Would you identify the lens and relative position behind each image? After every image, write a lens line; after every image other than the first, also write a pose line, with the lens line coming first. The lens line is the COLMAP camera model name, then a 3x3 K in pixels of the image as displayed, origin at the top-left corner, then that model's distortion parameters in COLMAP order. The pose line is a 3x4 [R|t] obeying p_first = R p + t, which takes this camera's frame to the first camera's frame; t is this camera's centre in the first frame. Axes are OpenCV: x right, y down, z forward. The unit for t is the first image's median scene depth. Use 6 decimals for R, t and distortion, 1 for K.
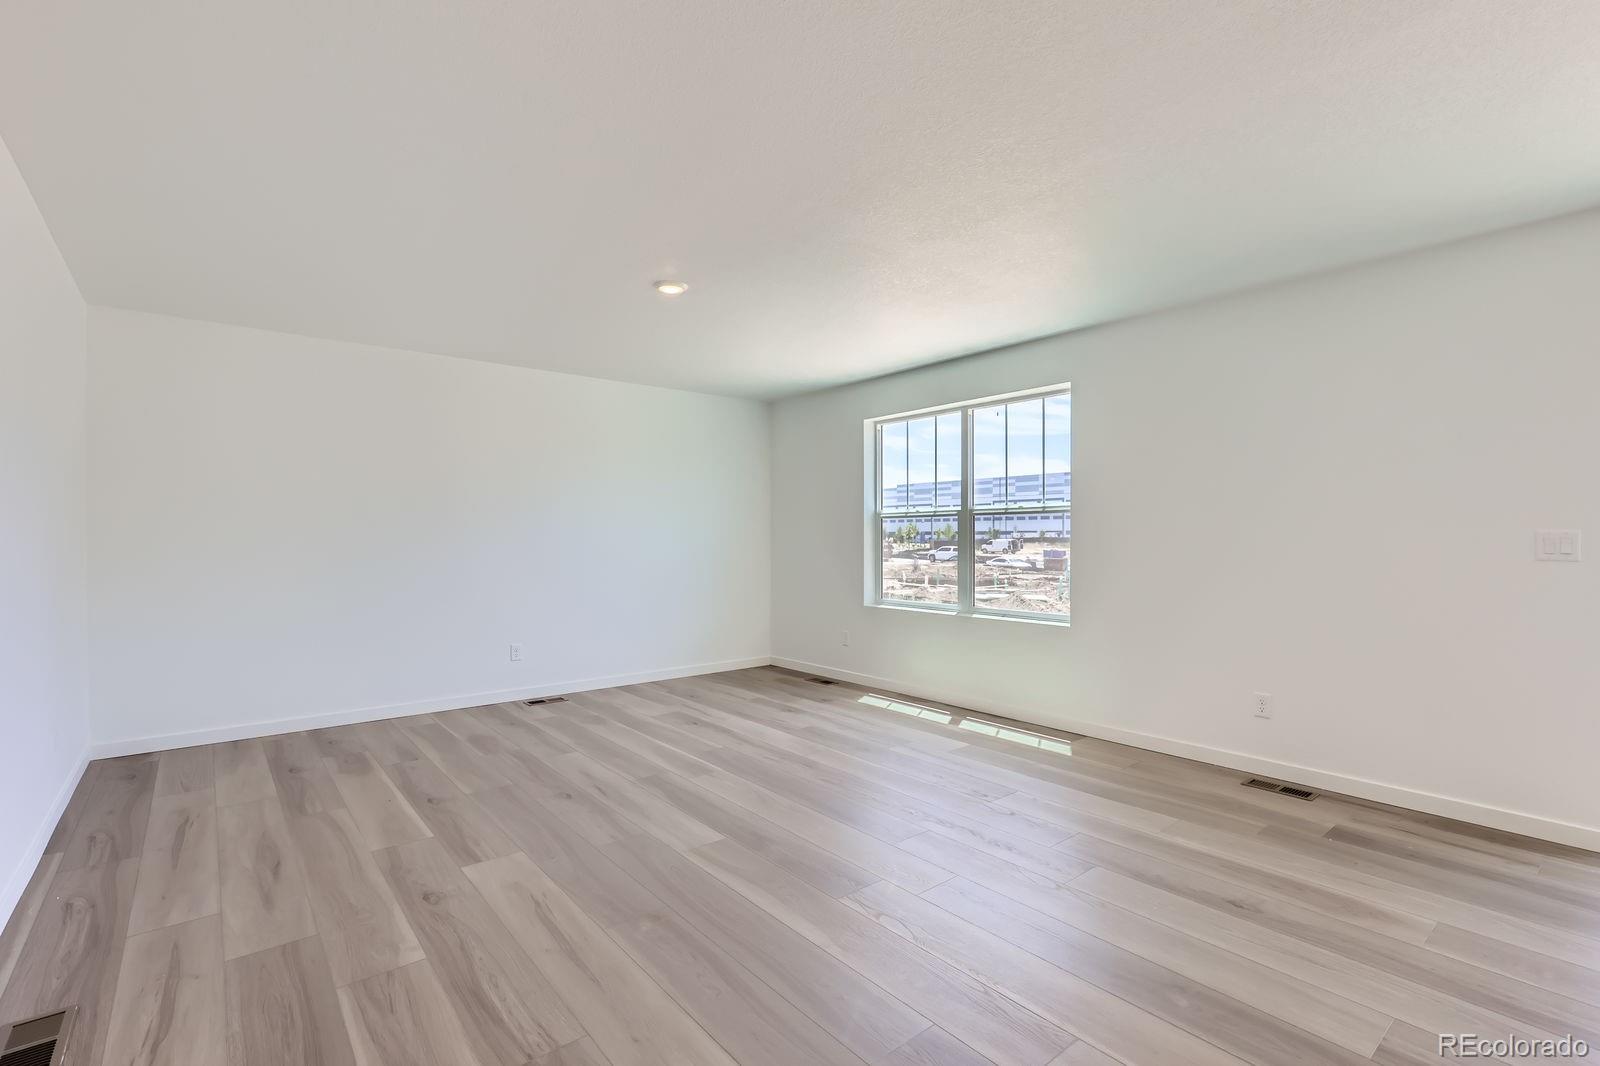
lens RADIAL K [[729.8, 0, 800.0], [0, 729.8, 533.0], [0, 0, 1]] dist [0.002622, -0.000087]
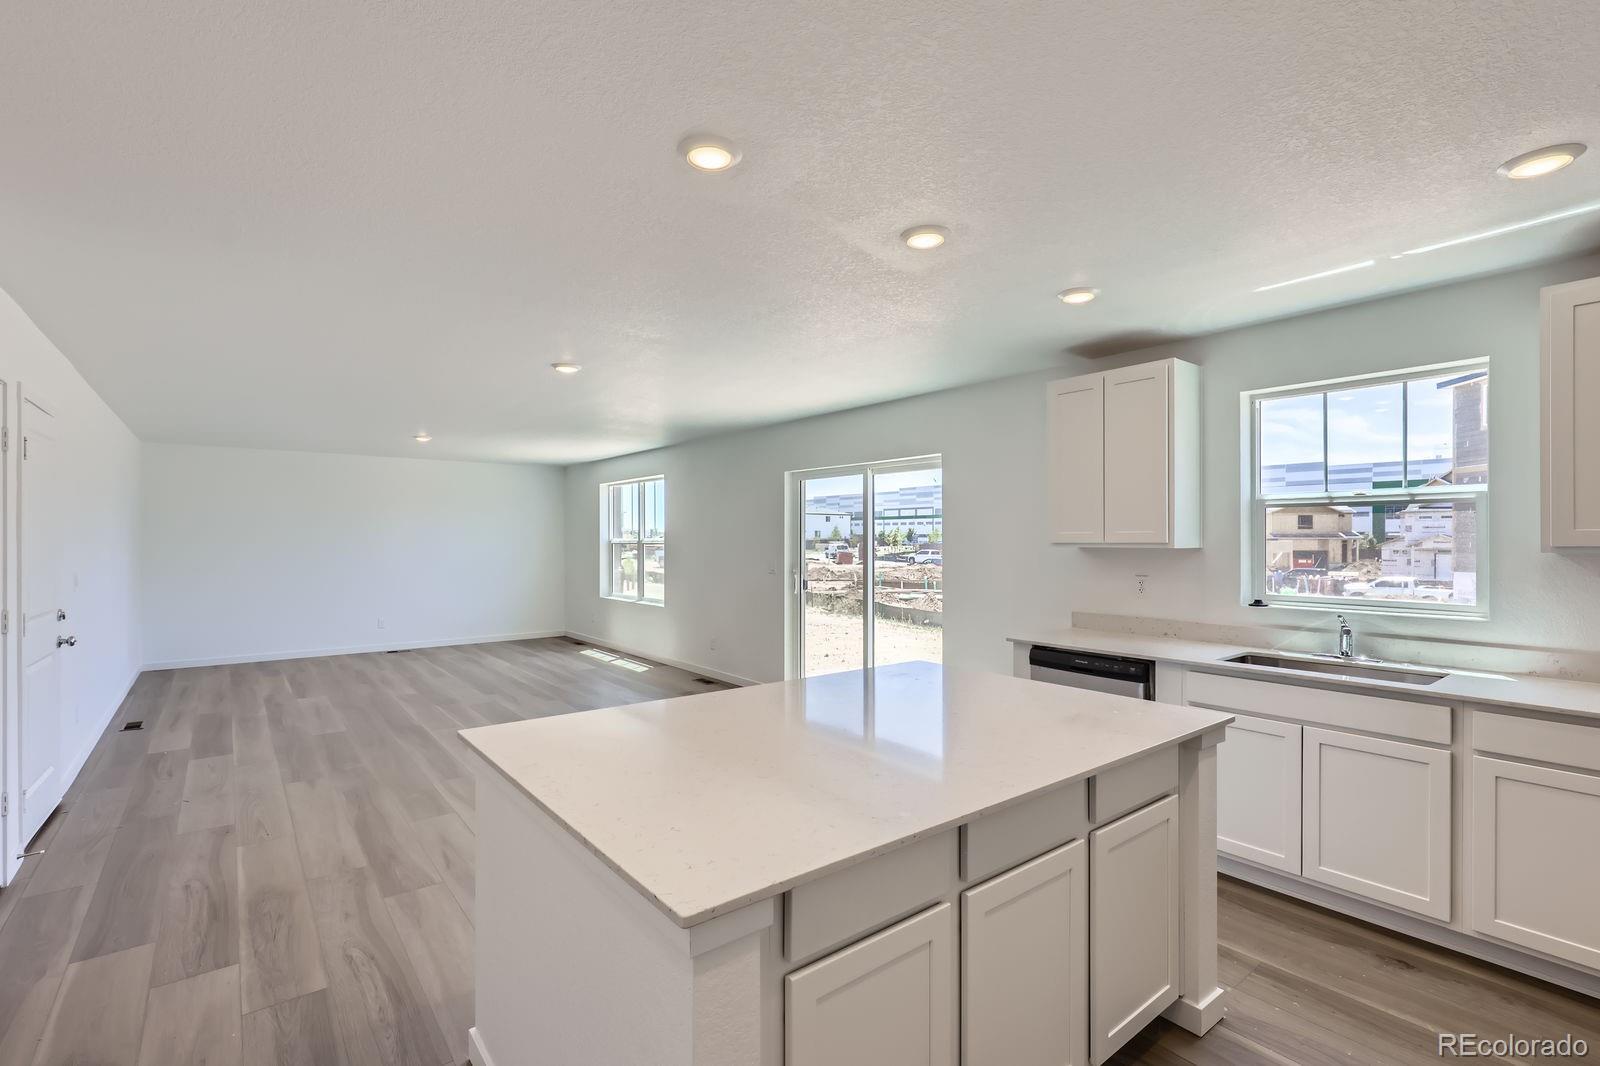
lens RADIAL K [[729.8, 0, 800.0], [0, 729.8, 533.0], [0, 0, 1]] dist [0.002622, -0.000087]
pose [[0.999845, -0.001303, -0.017563, 0.693571], [0.001257, 0.999996, -0.002625, -0.048307], [0.017566, 0.002603, 0.999842, -0.776283]]
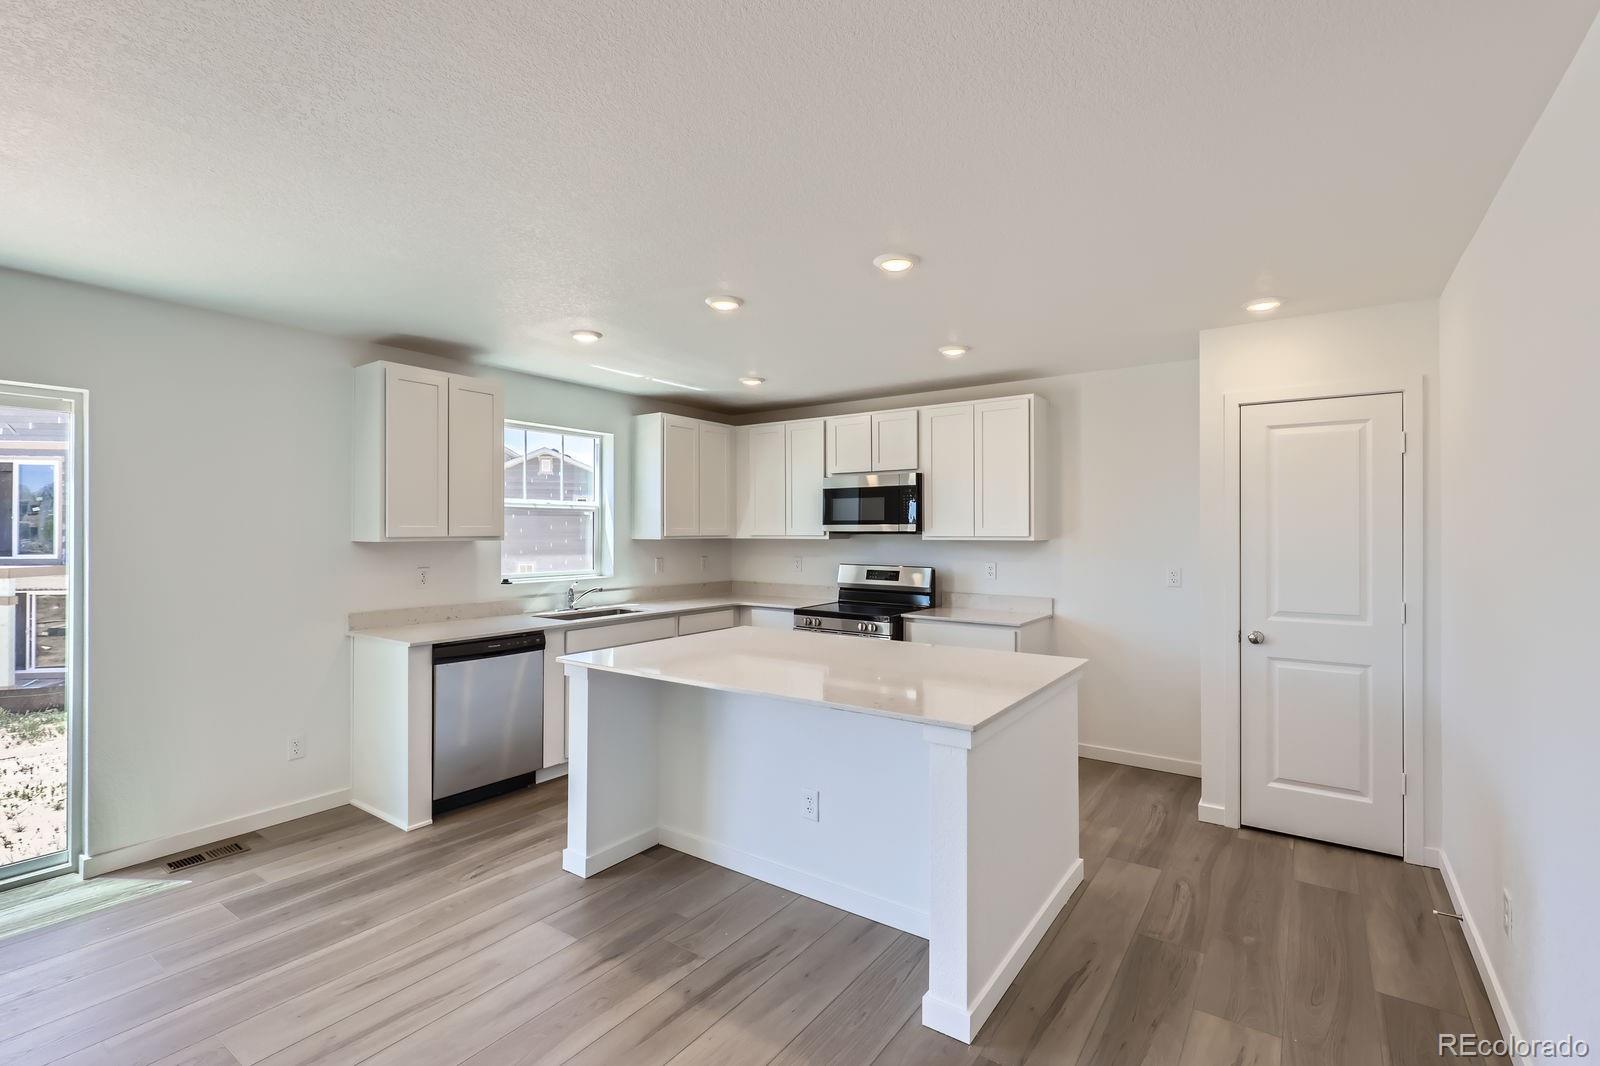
lens RADIAL K [[729.8, 0, 800.0], [0, 729.8, 533.0], [0, 0, 1]] dist [0.002622, -0.000087]
pose [[-0.266072, -0.001950, 0.963951, 0.104669], [-0.002961, 0.999995, 0.001206, -0.045330], [-0.963948, -0.002534, -0.266077, -0.144625]]
